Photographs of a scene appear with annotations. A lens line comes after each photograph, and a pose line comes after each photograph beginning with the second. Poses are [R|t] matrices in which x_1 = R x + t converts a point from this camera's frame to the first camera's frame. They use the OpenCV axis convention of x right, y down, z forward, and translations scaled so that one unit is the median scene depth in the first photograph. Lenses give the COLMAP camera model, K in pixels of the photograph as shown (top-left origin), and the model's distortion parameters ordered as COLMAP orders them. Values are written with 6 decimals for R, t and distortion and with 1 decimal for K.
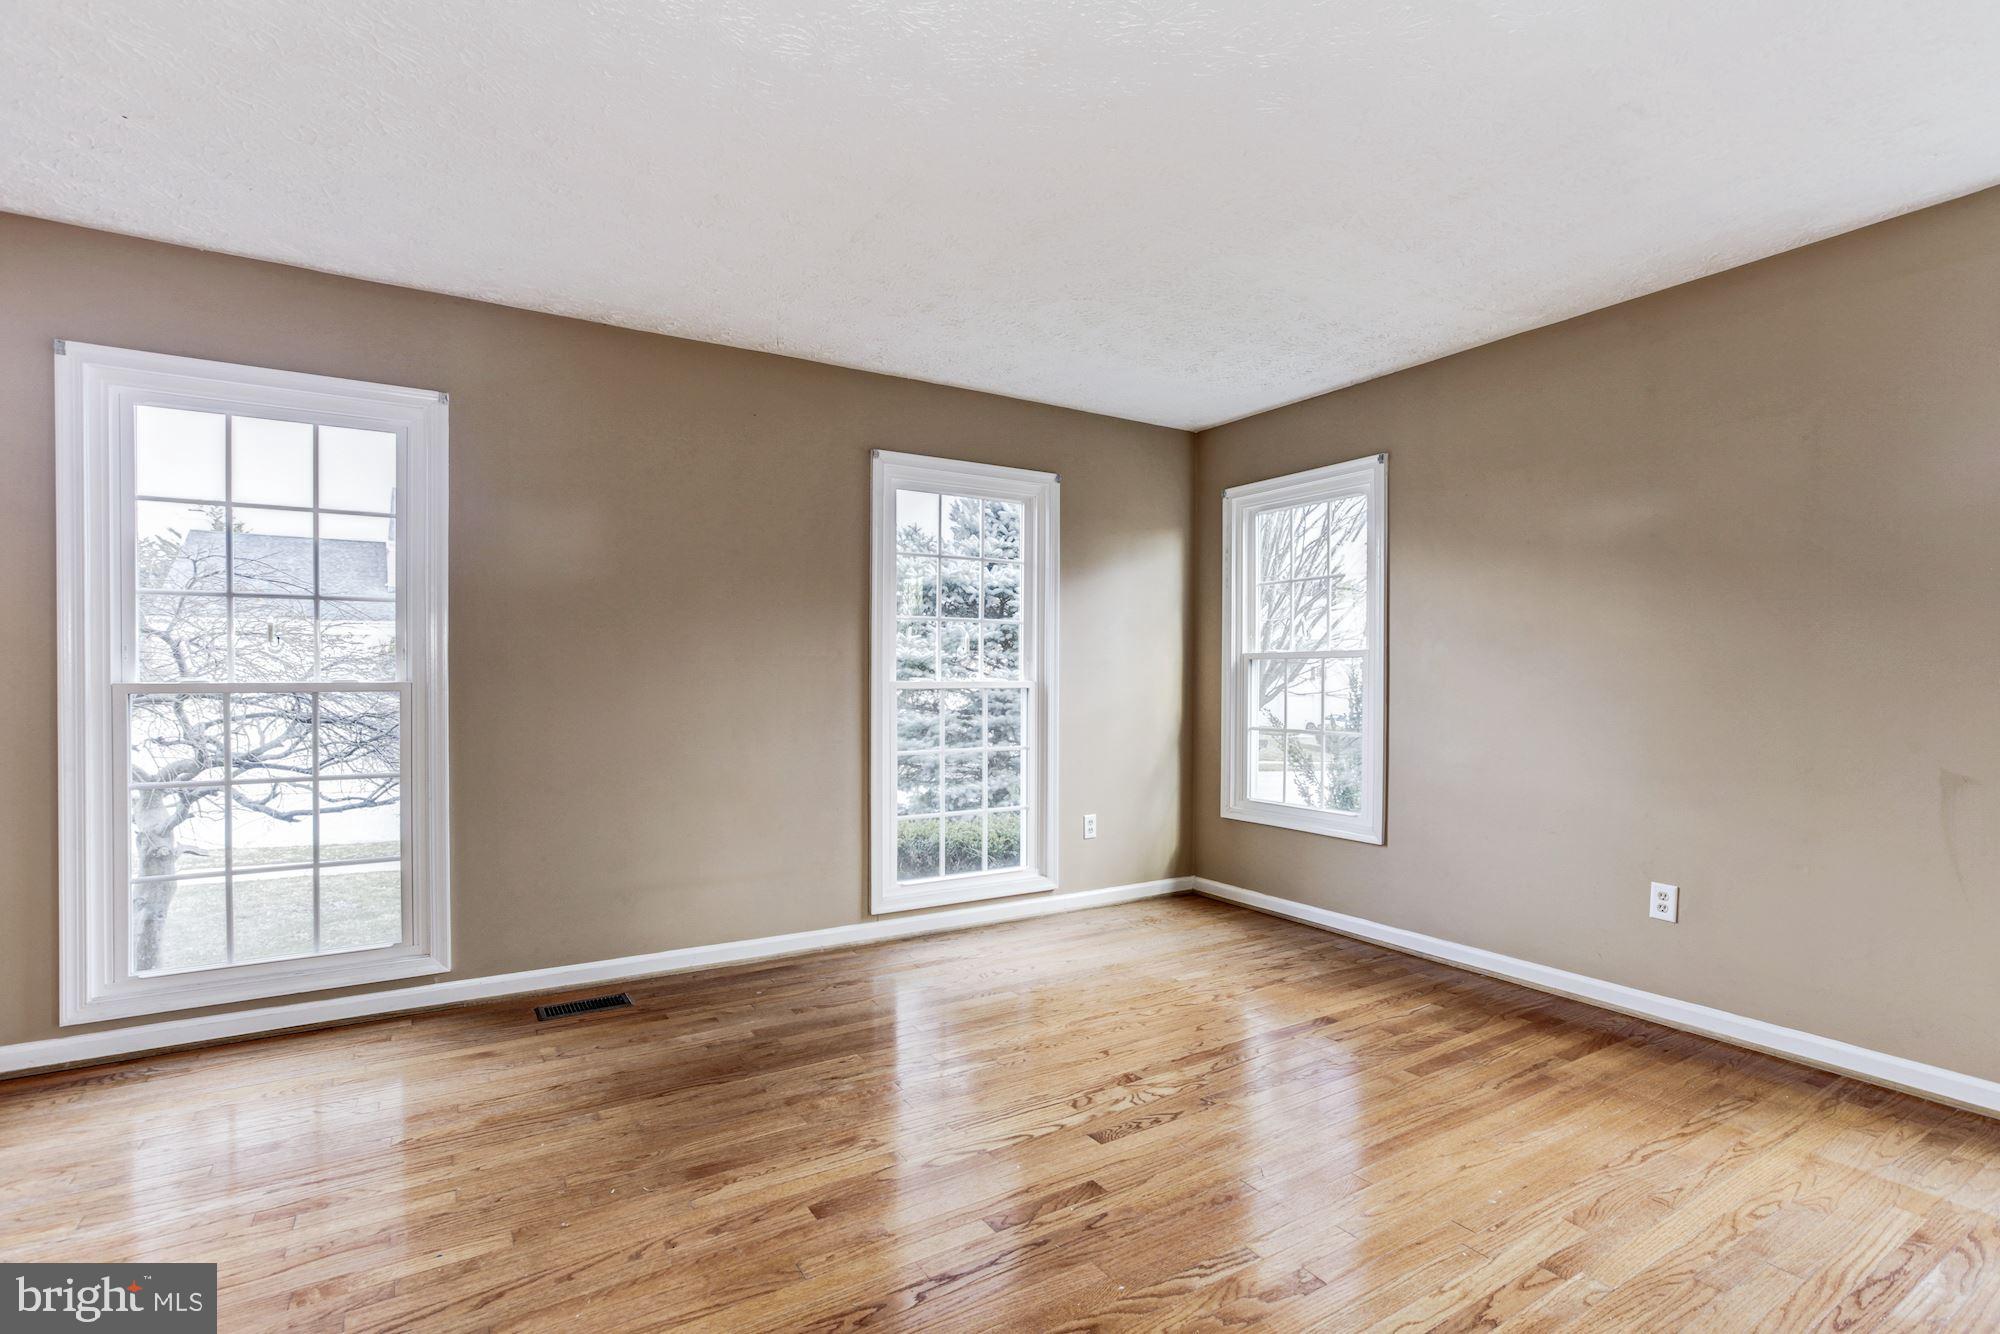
lens RADIAL K [[919.8, 0, 1000.0], [0, 919.8, 667.0], [0, 0, 1]] dist [-0.077925, 0.036430]
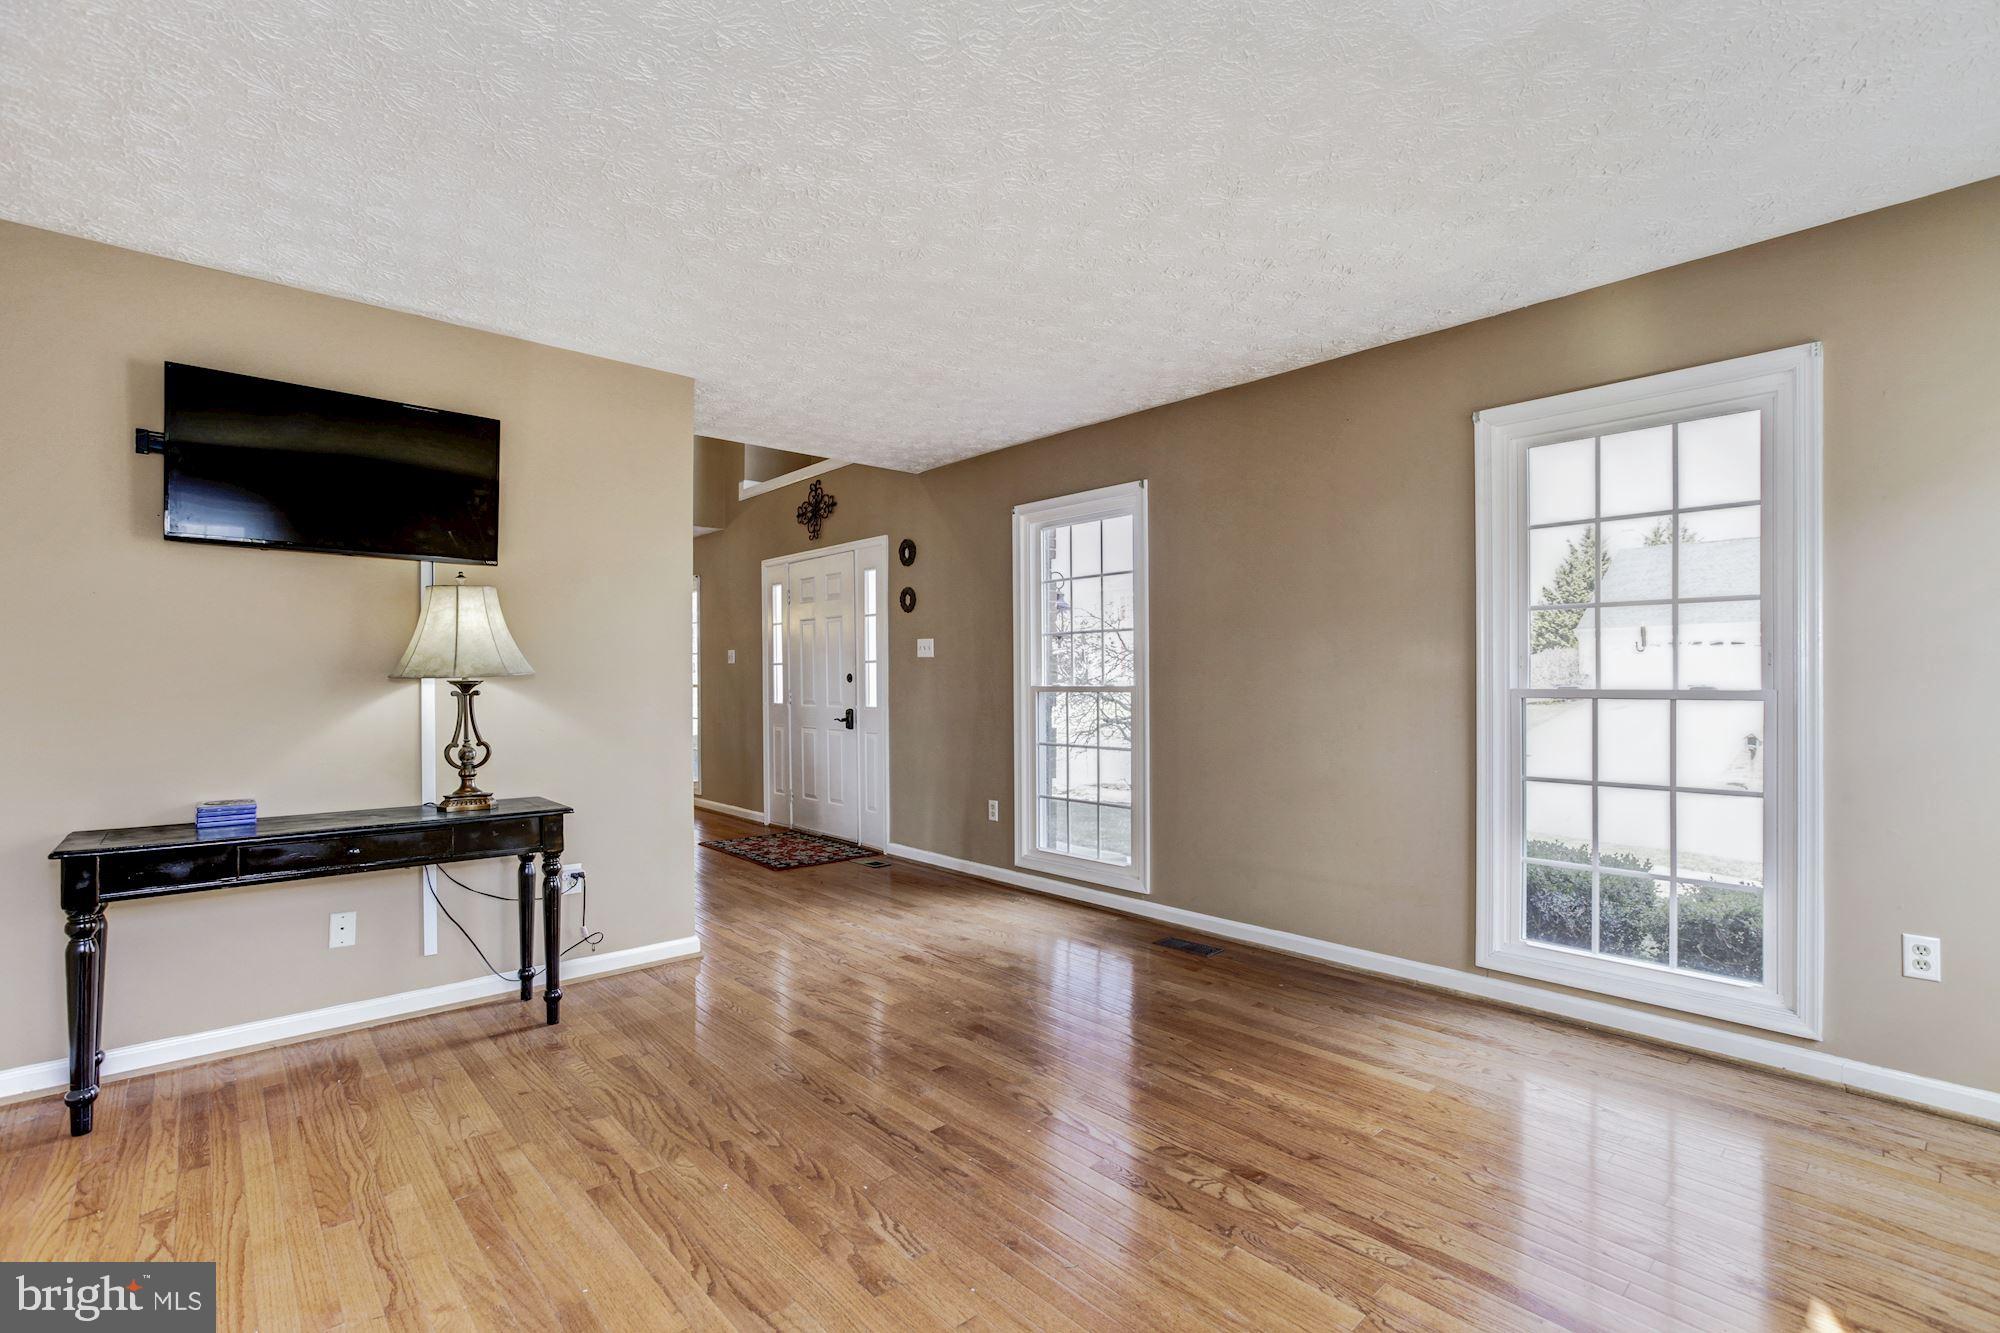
lens RADIAL K [[894.0, 0, 969.2], [0, 894.0, 677.1], [0, 0, 1]] dist [-0.026082, 0.000327]
pose [[0.179502, -0.001760, -0.983756, 0.598394], [0.011873, 0.999929, 0.000377, -0.001827], [0.983686, -0.011748, 0.179510, 0.408374]]
